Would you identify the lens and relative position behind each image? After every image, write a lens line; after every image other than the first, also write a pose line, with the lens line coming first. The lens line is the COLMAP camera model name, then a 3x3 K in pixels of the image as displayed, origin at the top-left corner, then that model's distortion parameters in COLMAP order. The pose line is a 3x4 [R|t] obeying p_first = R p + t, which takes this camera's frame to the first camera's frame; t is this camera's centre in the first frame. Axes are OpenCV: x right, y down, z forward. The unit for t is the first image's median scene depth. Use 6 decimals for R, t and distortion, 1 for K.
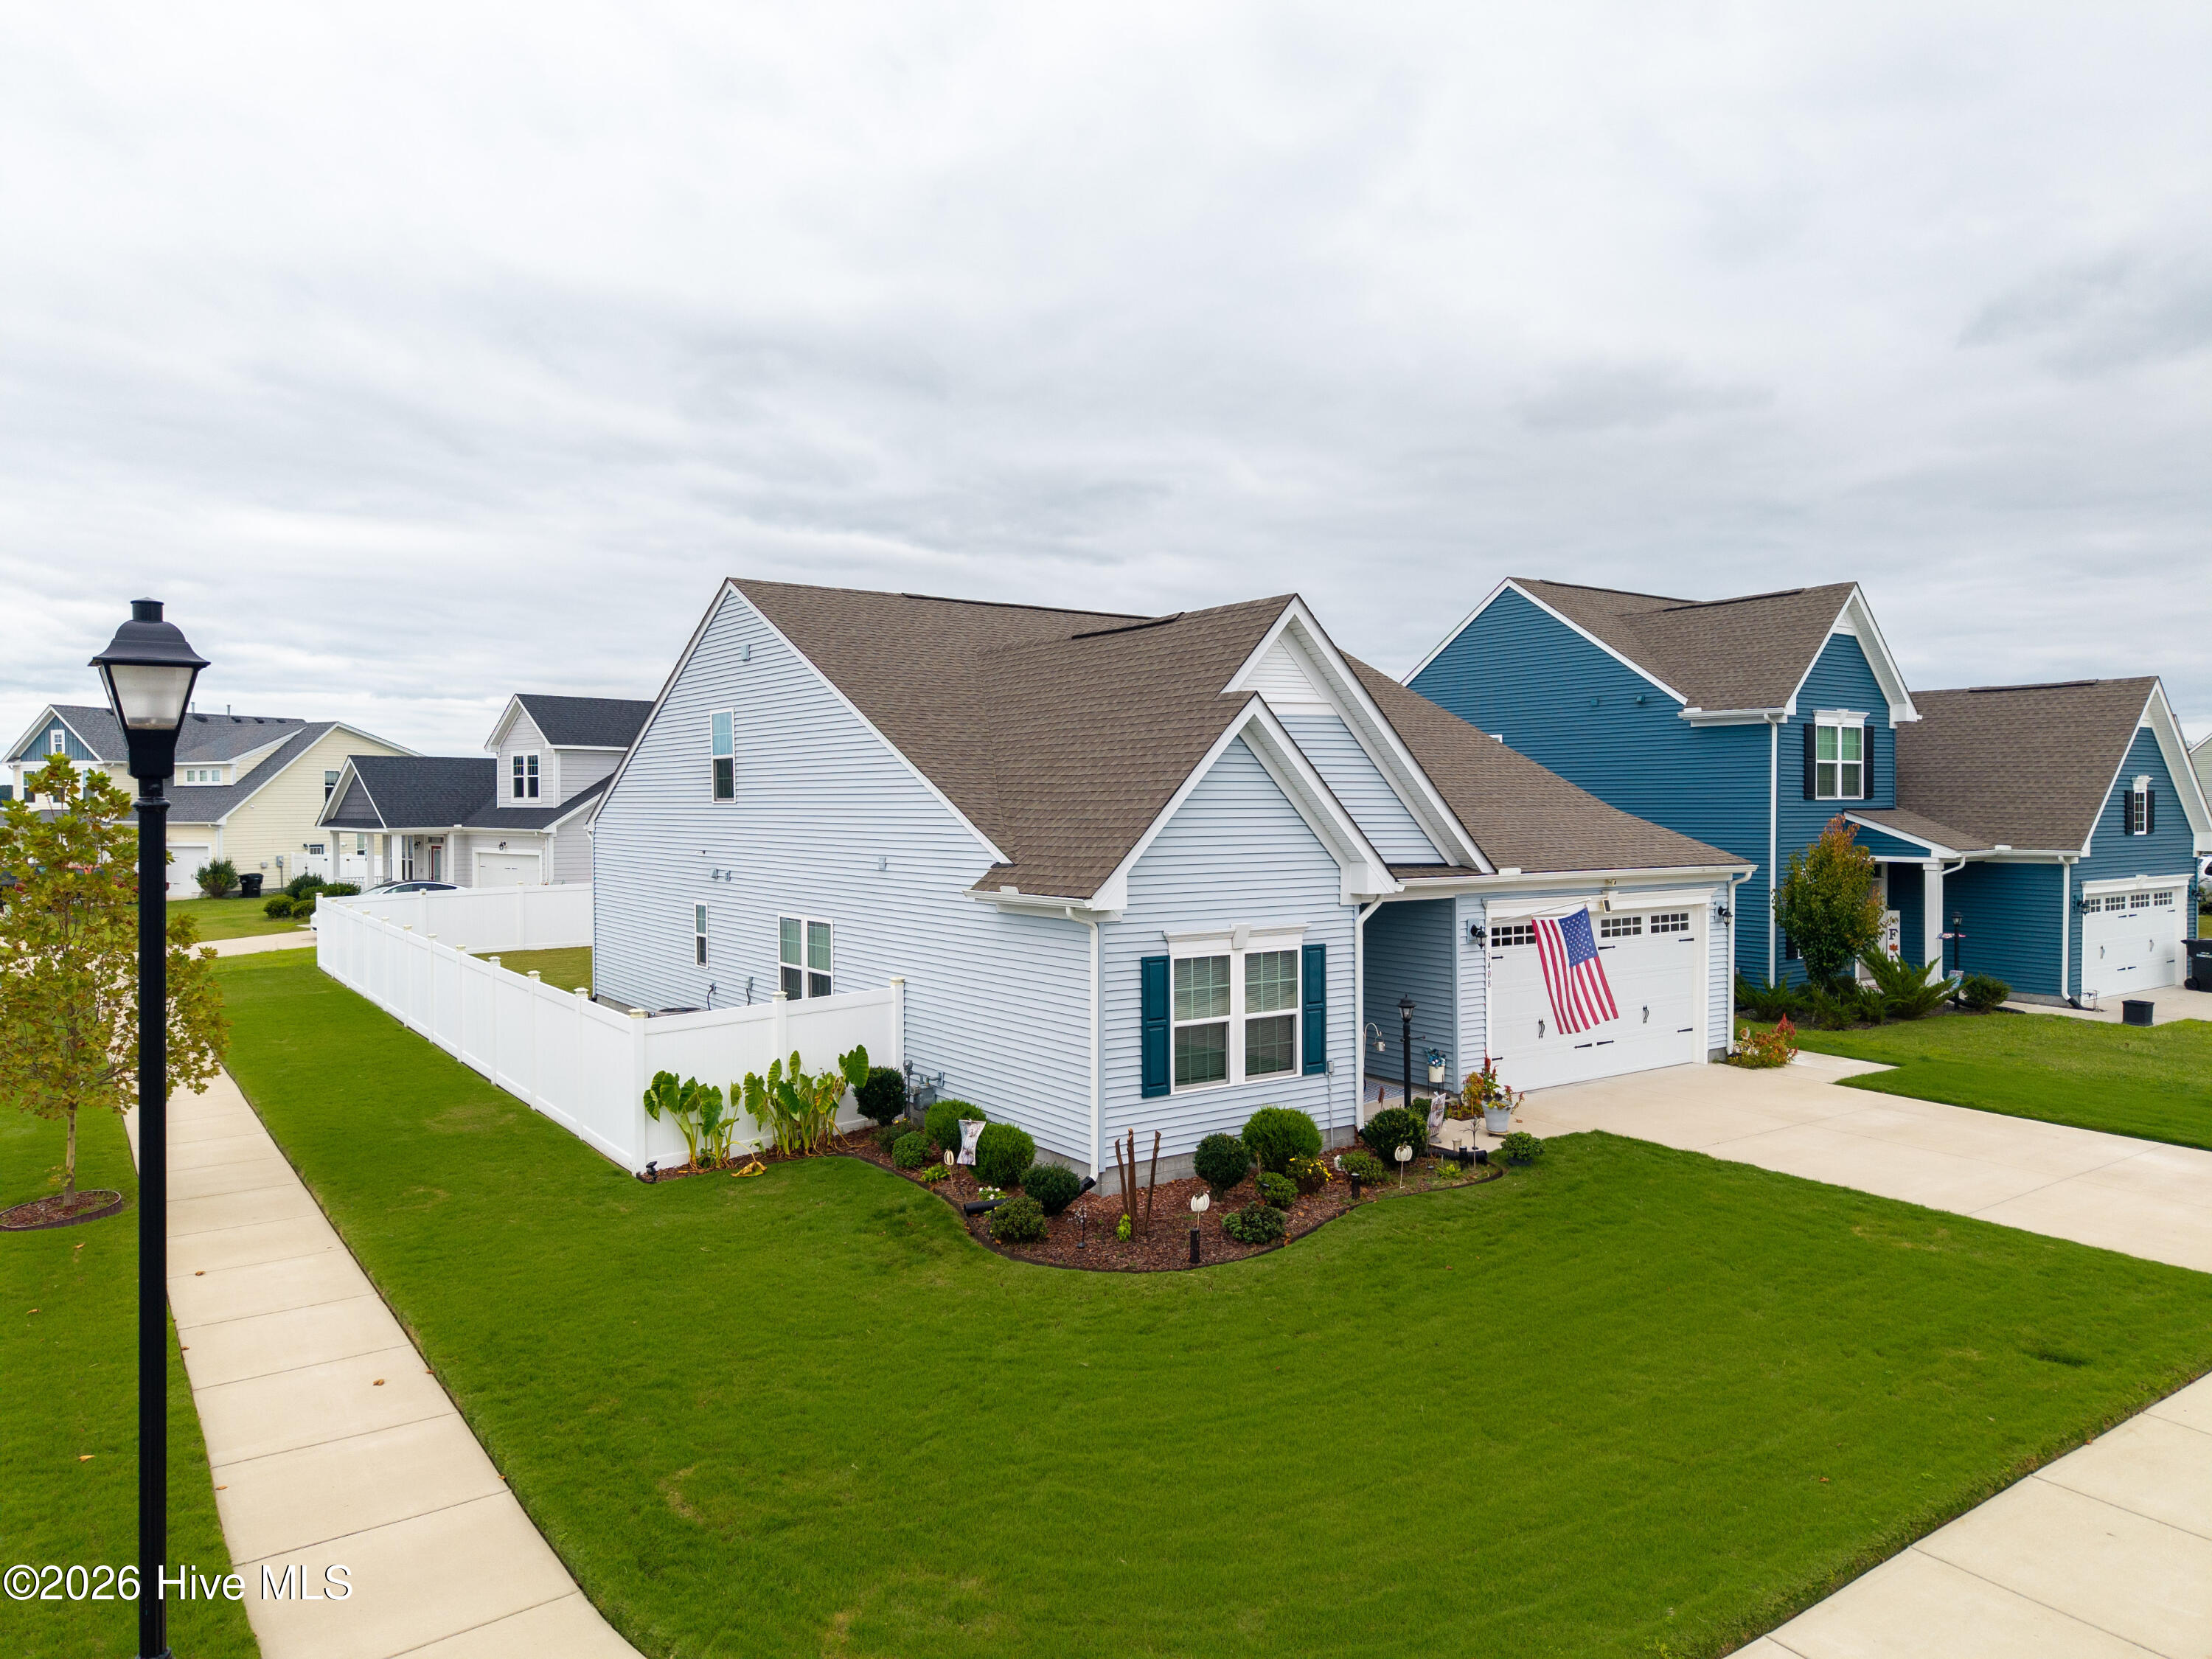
lens RADIAL K [[1473.6, 0, 1109.3], [0, 1473.6, 815.3], [0, 0, 1]] dist [0.064267, -0.074885]
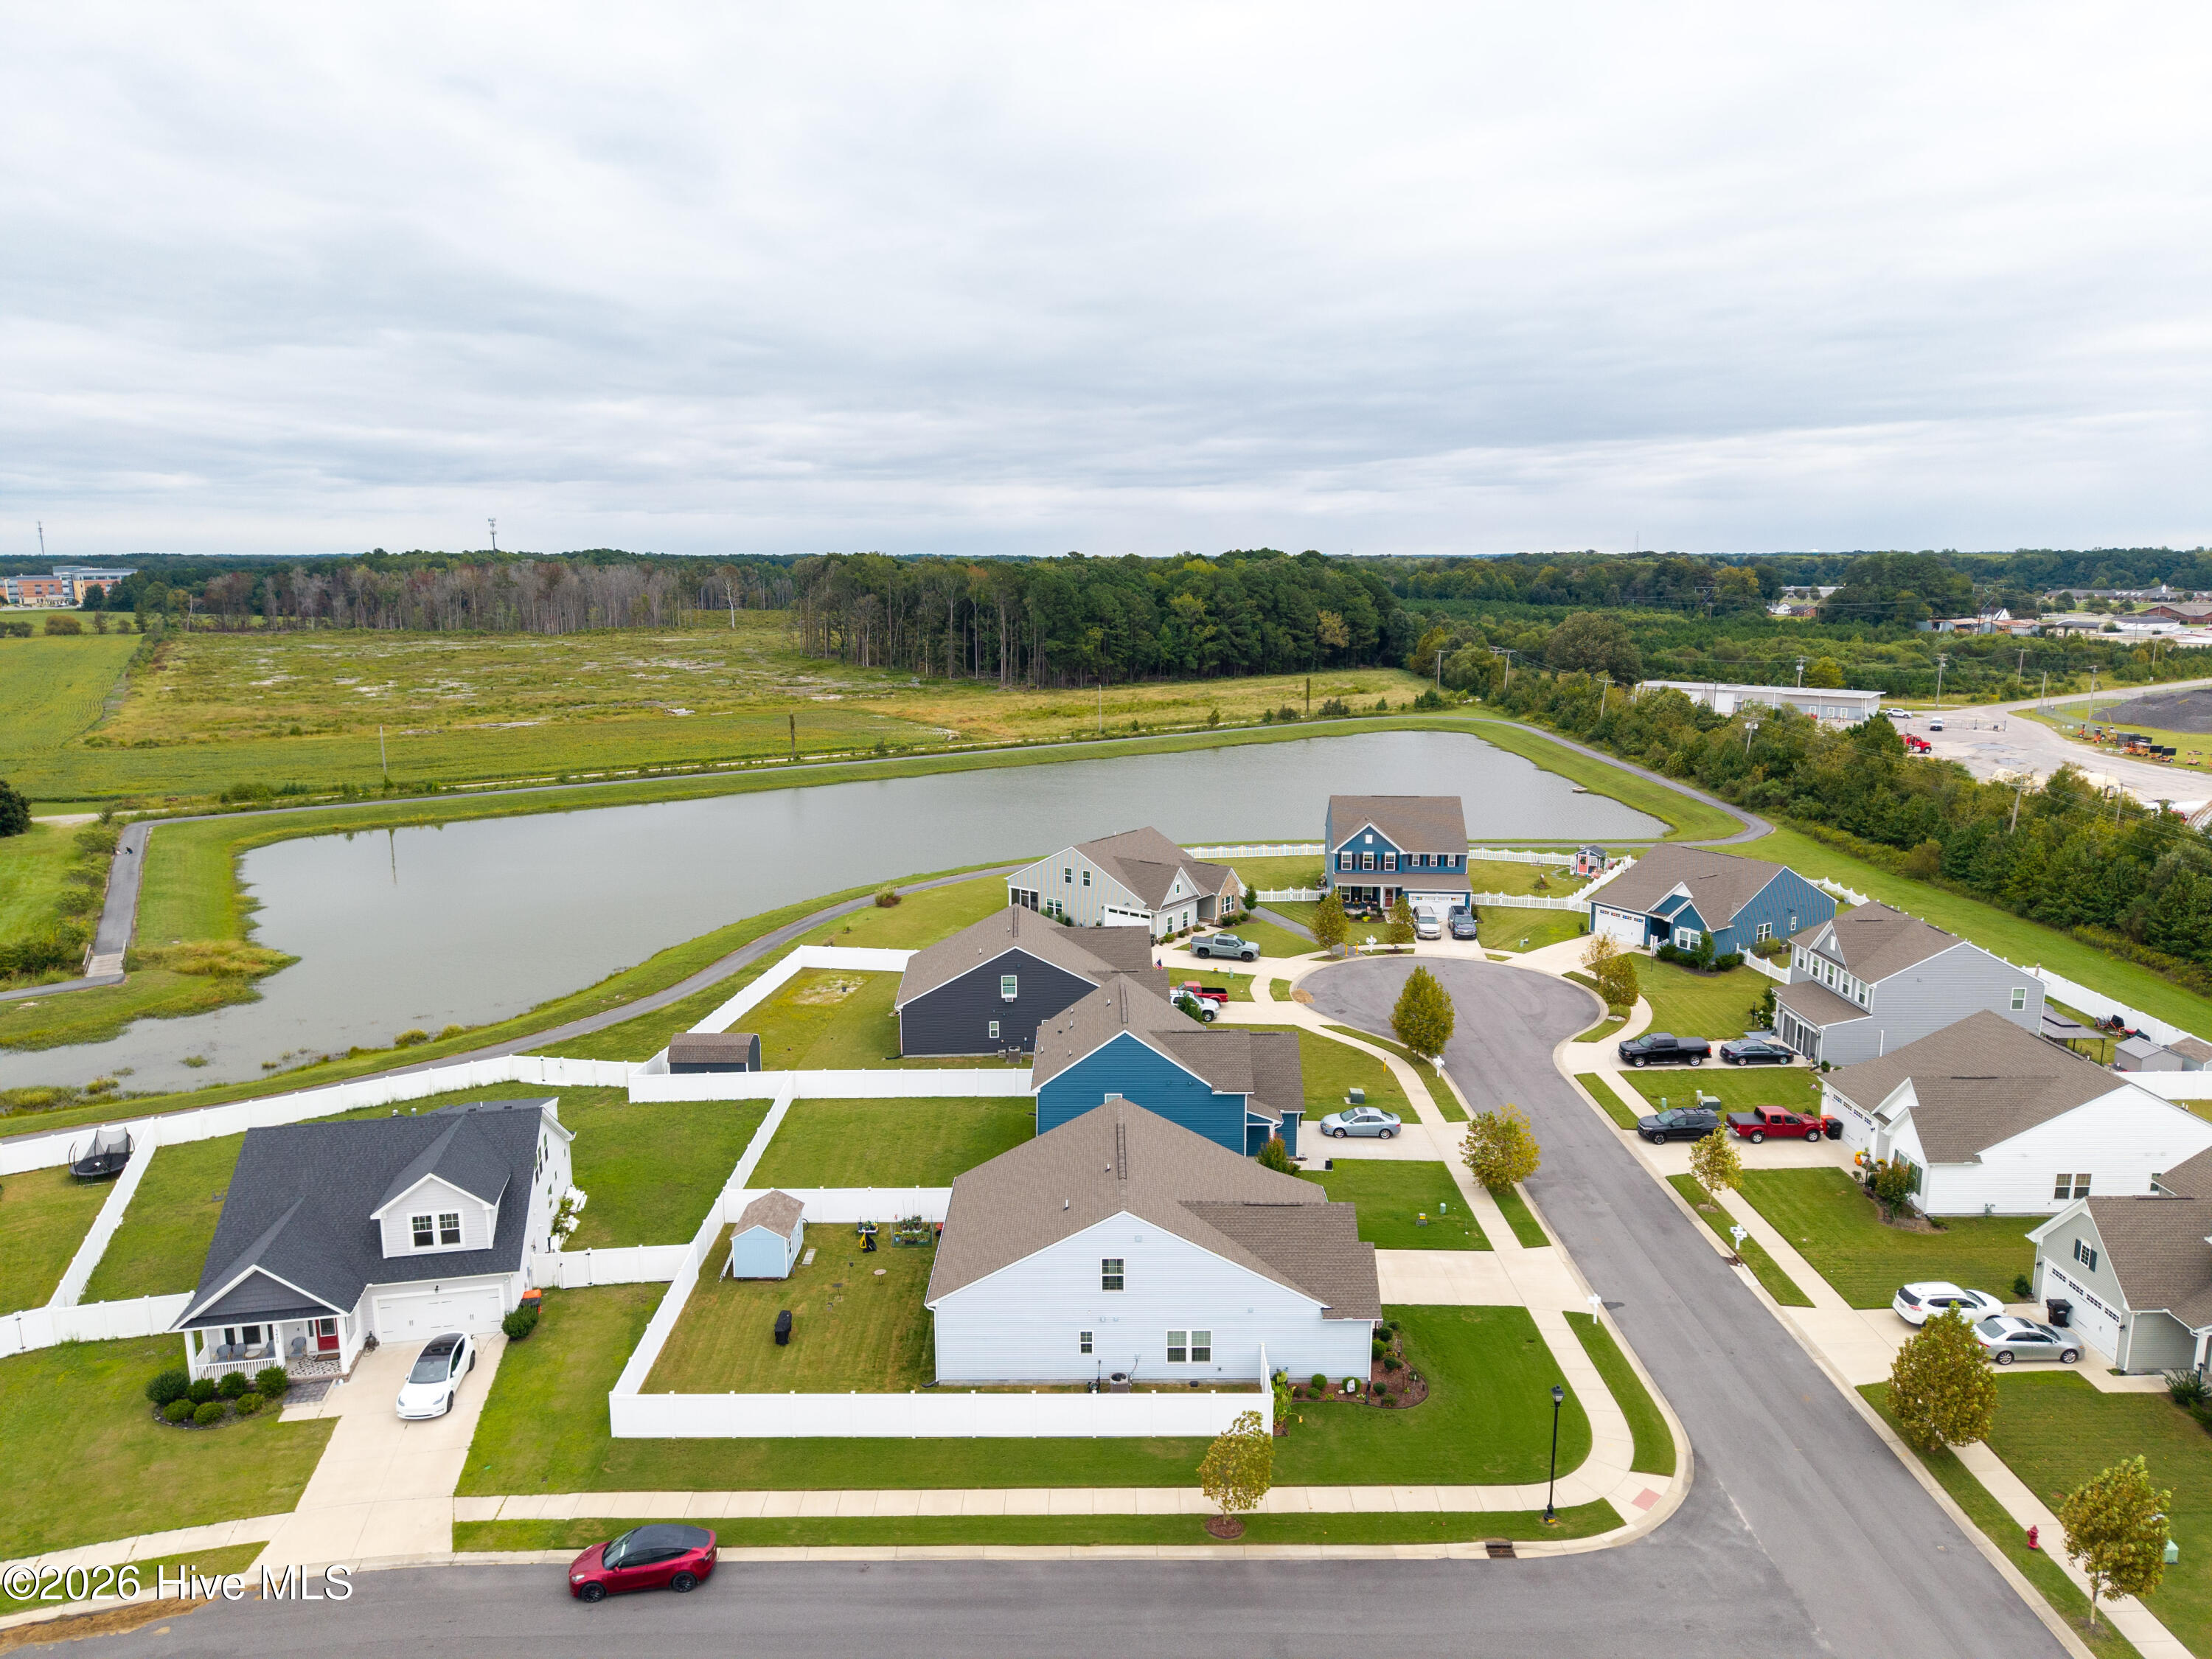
lens RADIAL K [[1473.6, 0, 1109.3], [0, 1473.6, 815.3], [0, 0, 1]] dist [0.064267, -0.074885]
pose [[0.572313, -0.142524, 0.807555, -3.018256], [0.008564, 0.985766, 0.167907, -1.694846], [-0.819991, -0.089179, 0.565387, -0.477559]]
